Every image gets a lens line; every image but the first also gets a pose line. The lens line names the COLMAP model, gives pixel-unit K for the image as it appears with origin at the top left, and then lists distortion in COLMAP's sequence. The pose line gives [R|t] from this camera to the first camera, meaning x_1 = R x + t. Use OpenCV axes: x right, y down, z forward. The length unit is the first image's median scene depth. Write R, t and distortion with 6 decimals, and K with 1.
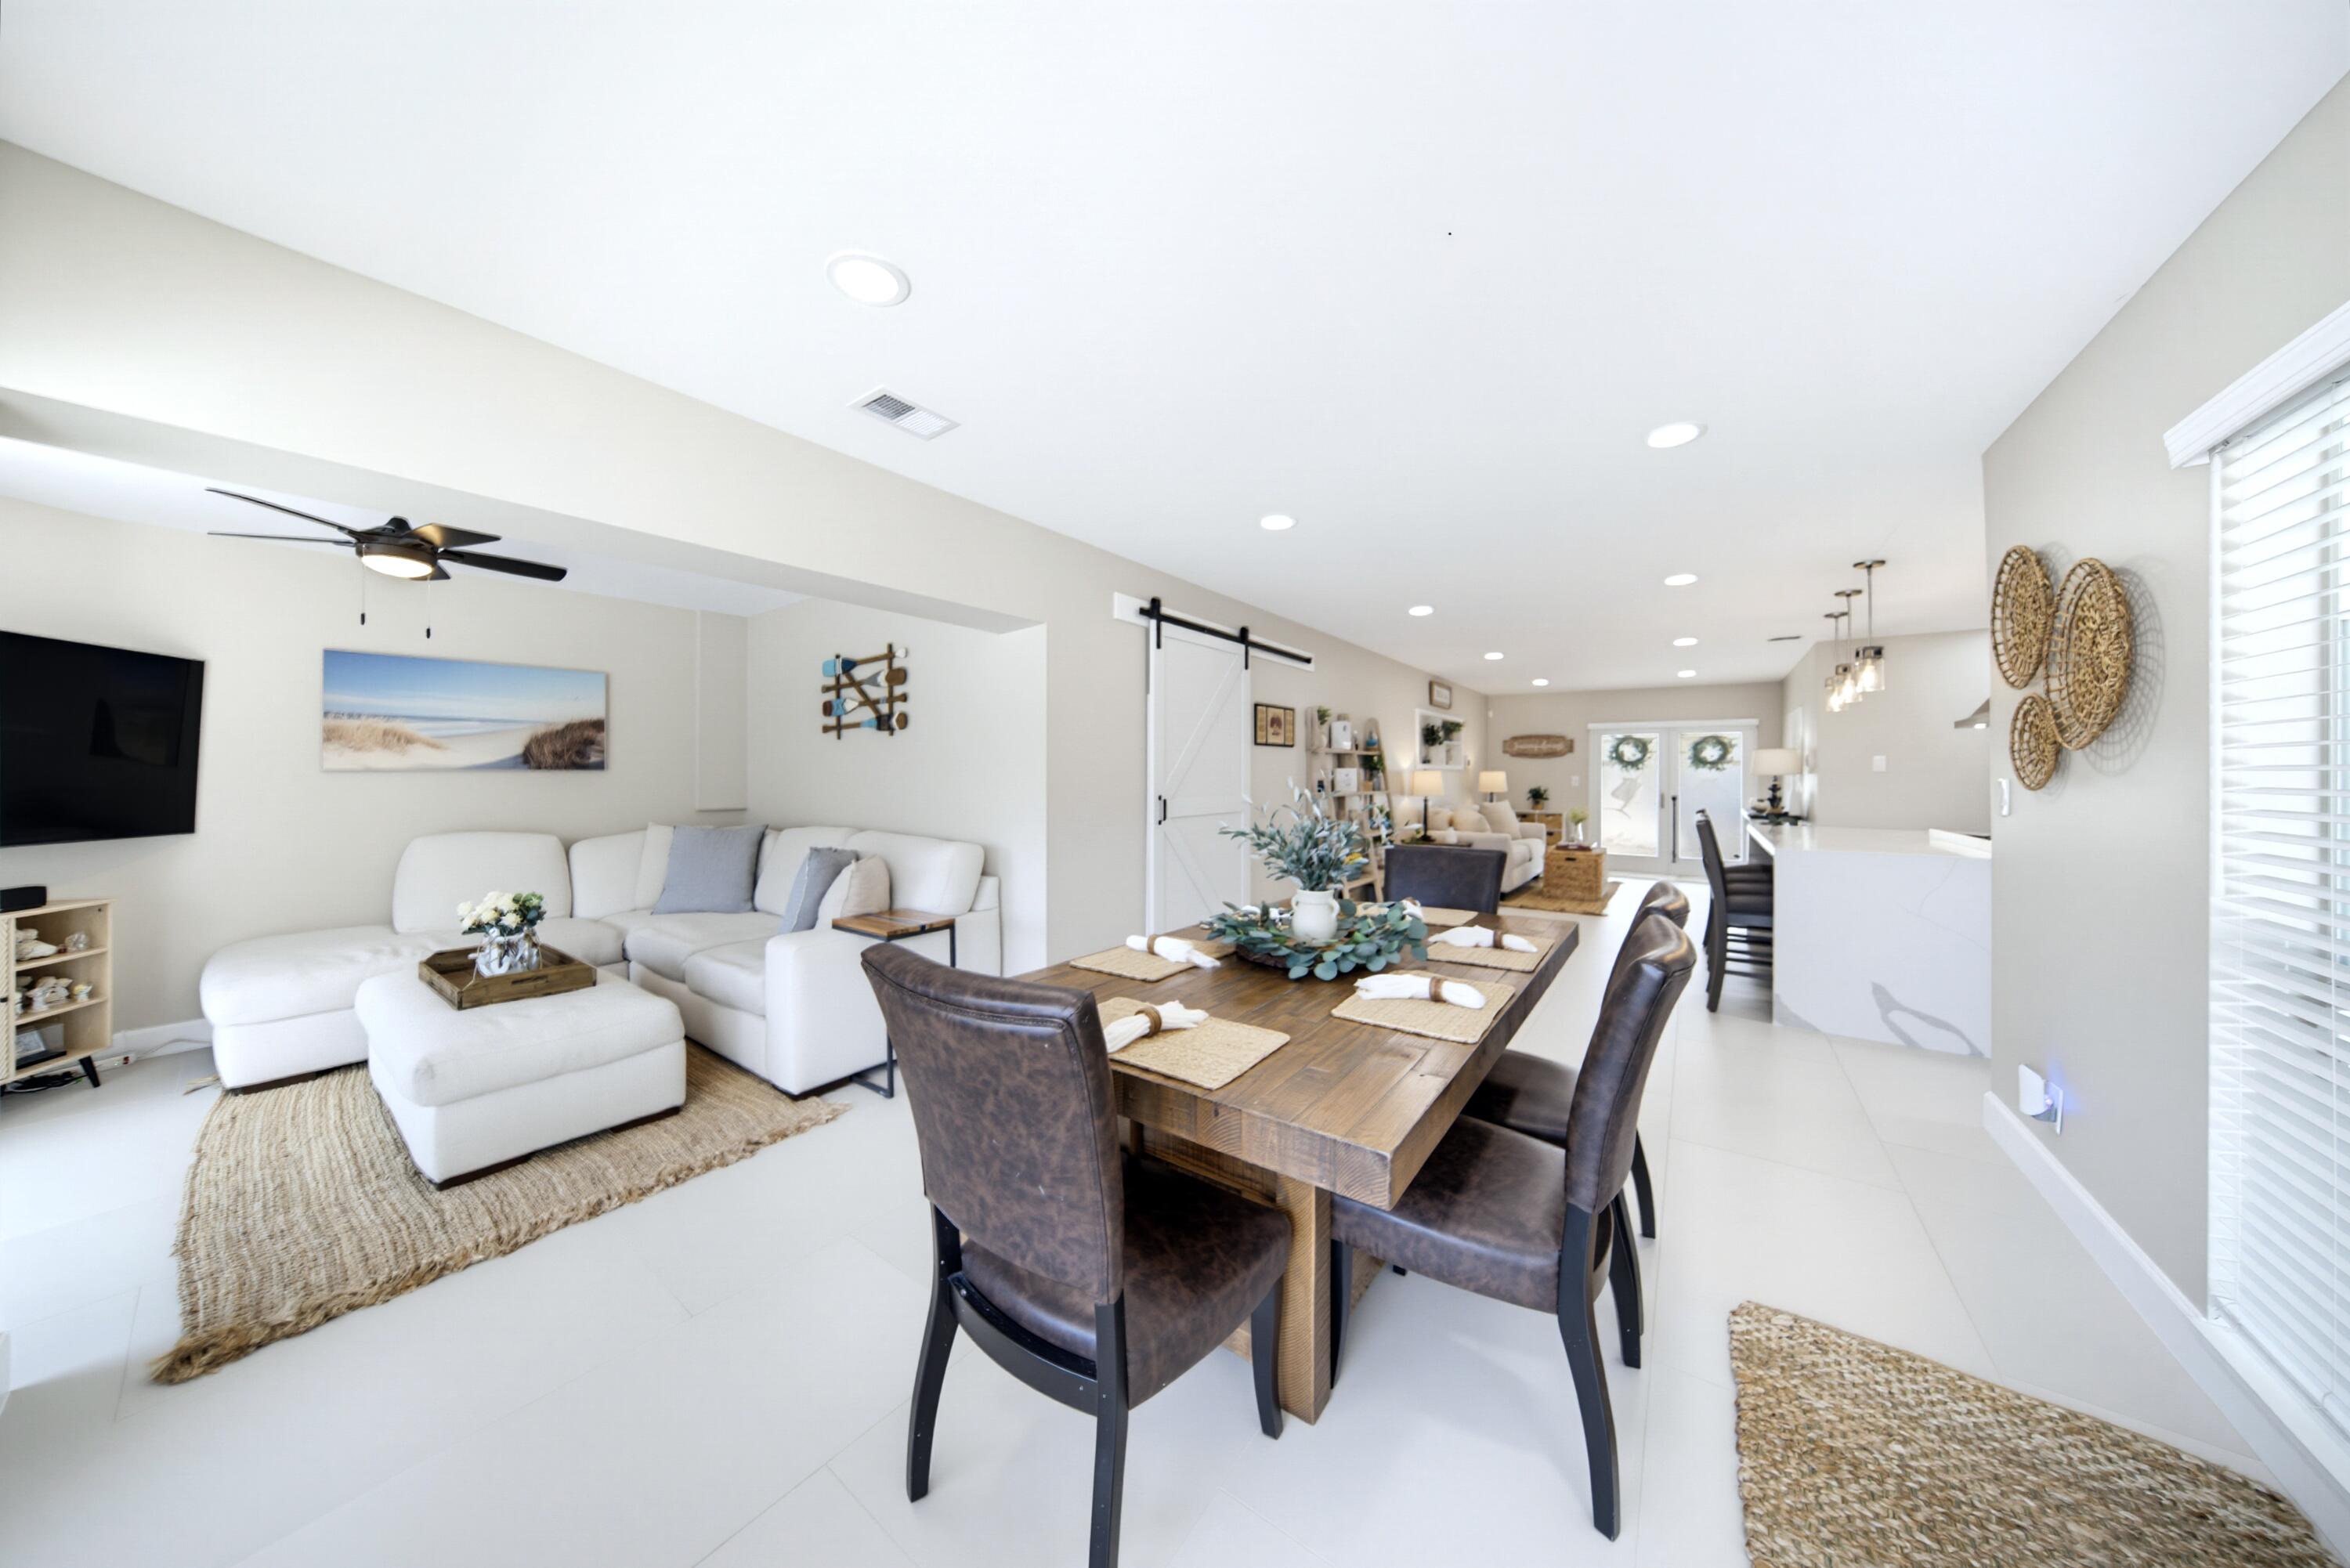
lens RADIAL K [[801.7, 0, 1174.2], [0, 801.7, 759.7], [0, 0, 1]] dist [-0.000481, 0.003840]
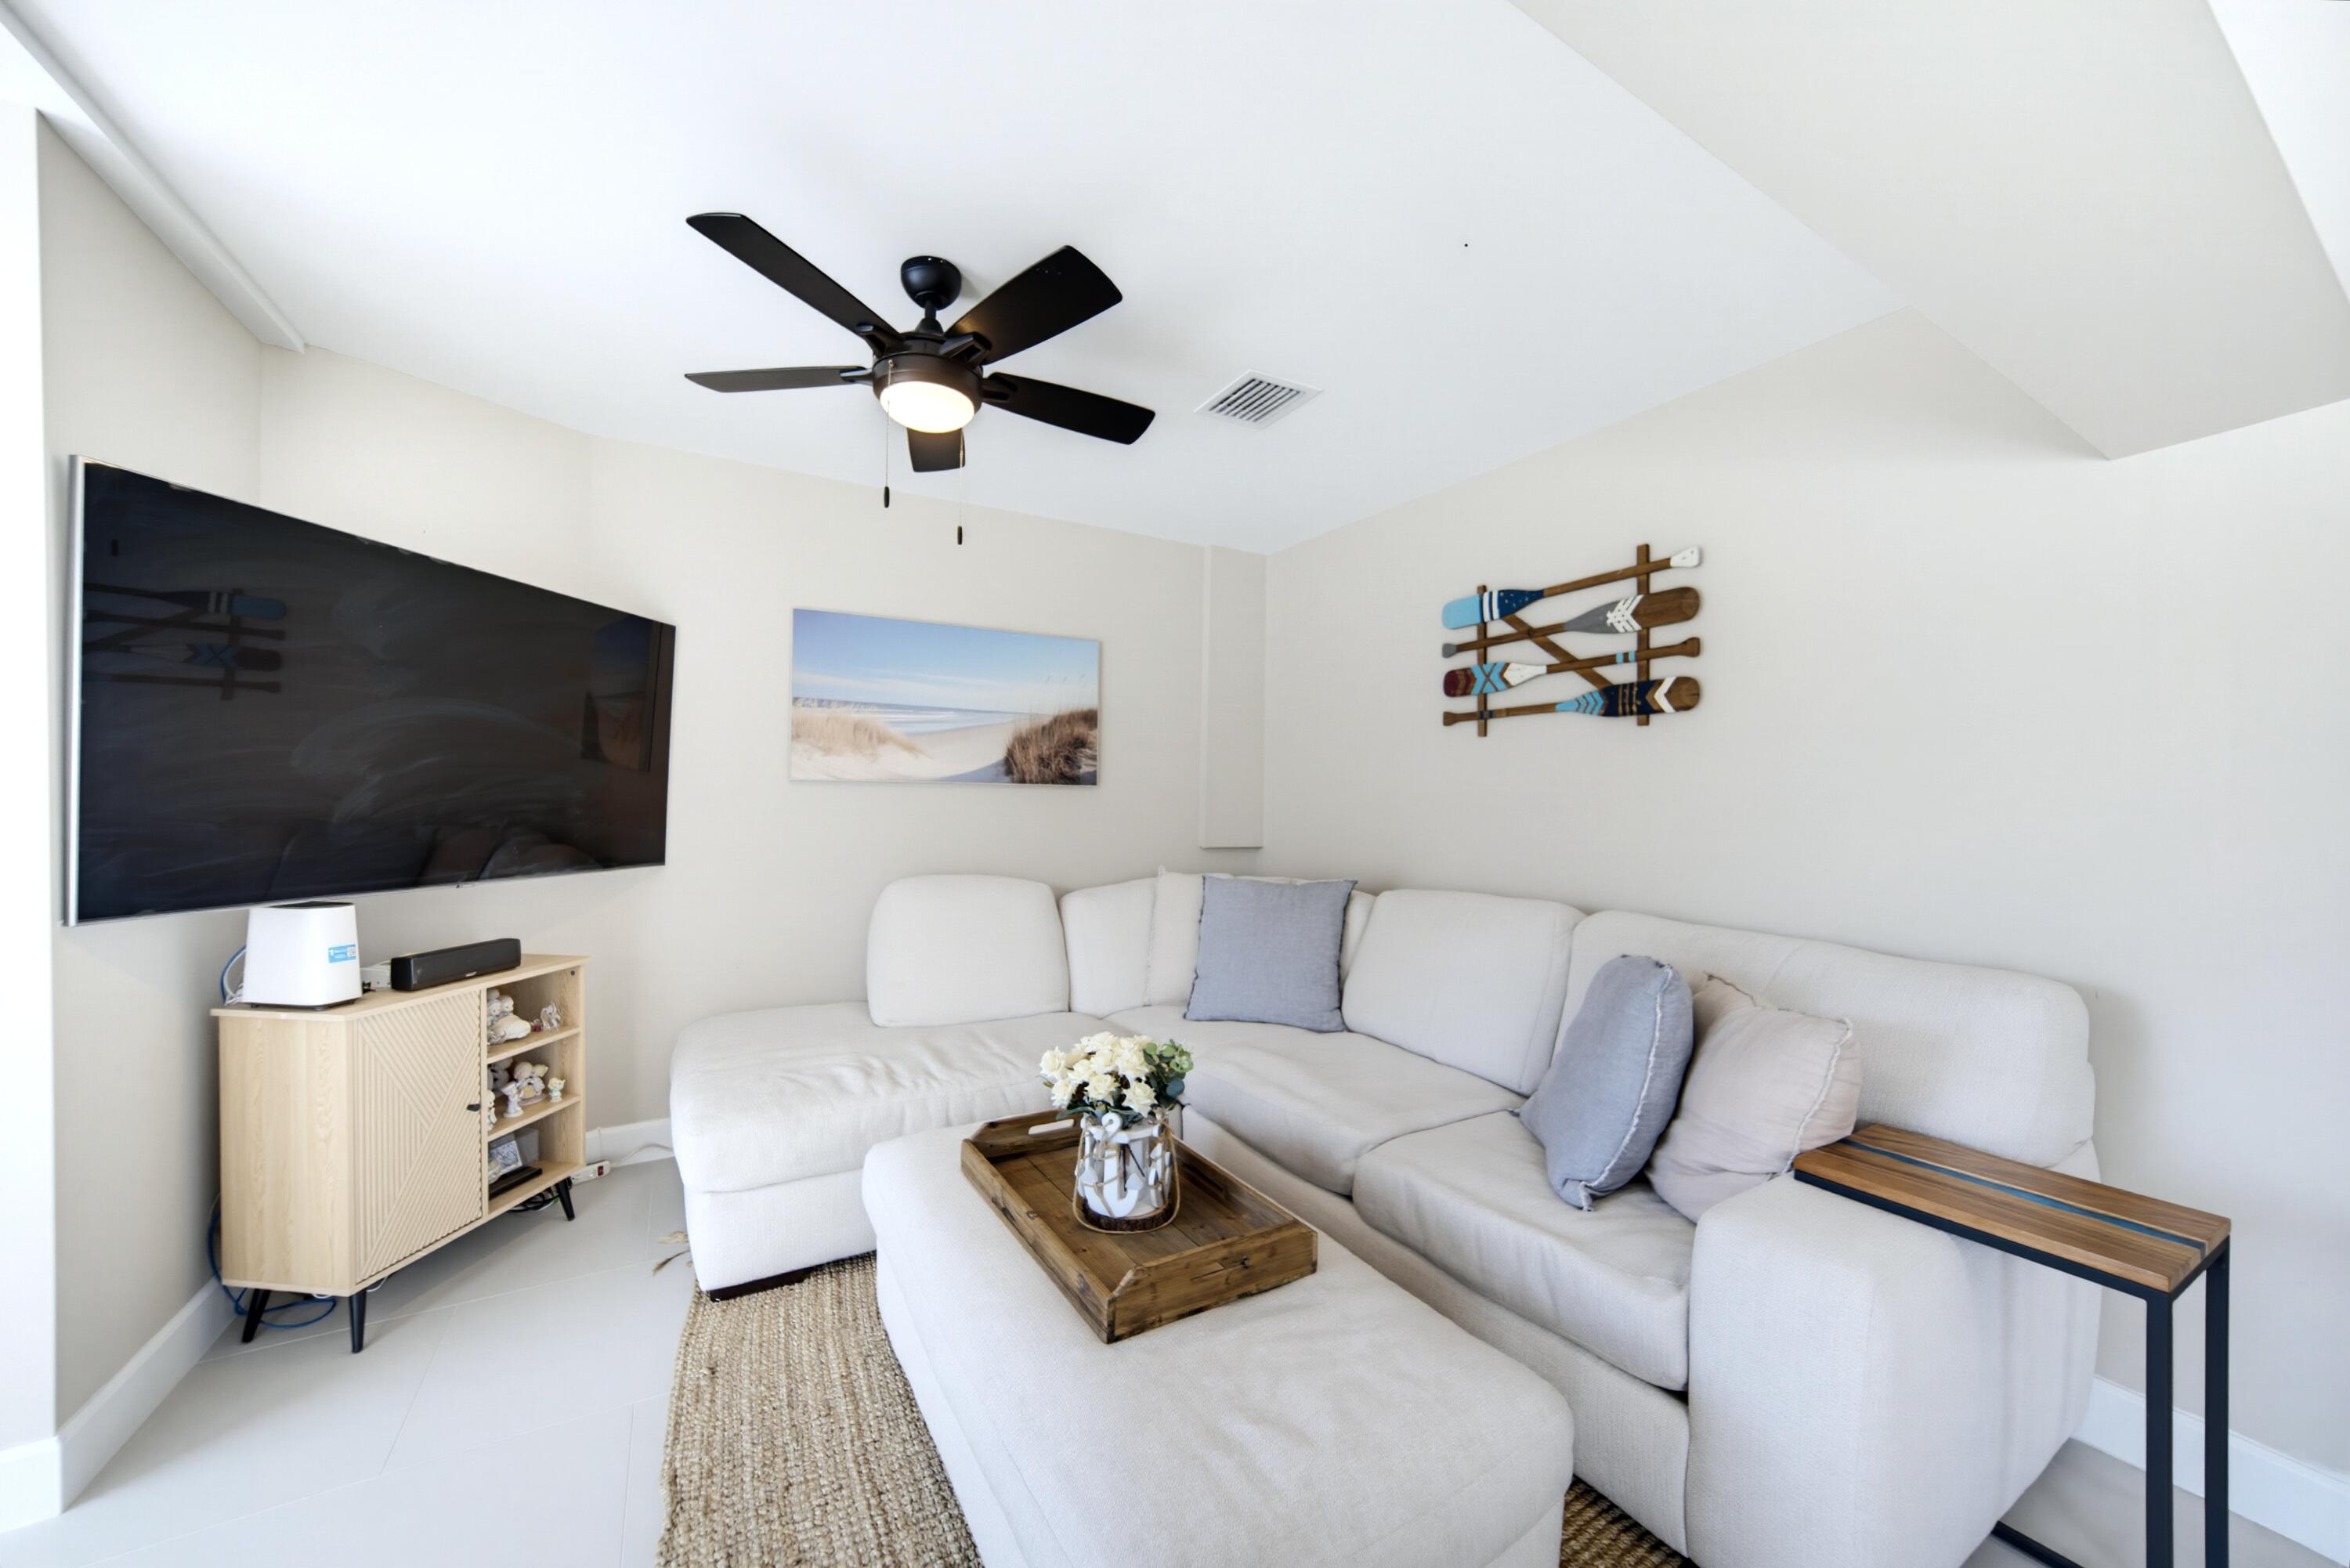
lens RADIAL K [[958.4, 0, 1175.0], [0, 958.4, 784.0], [0, 0, 1]] dist [-0.029411, 0.012630]
pose [[0.927326, 0.012506, -0.374046, -0.411143], [-0.011101, 0.999921, 0.005910, 0.007194], [0.374090, -0.001328, 0.927391, 0.333261]]
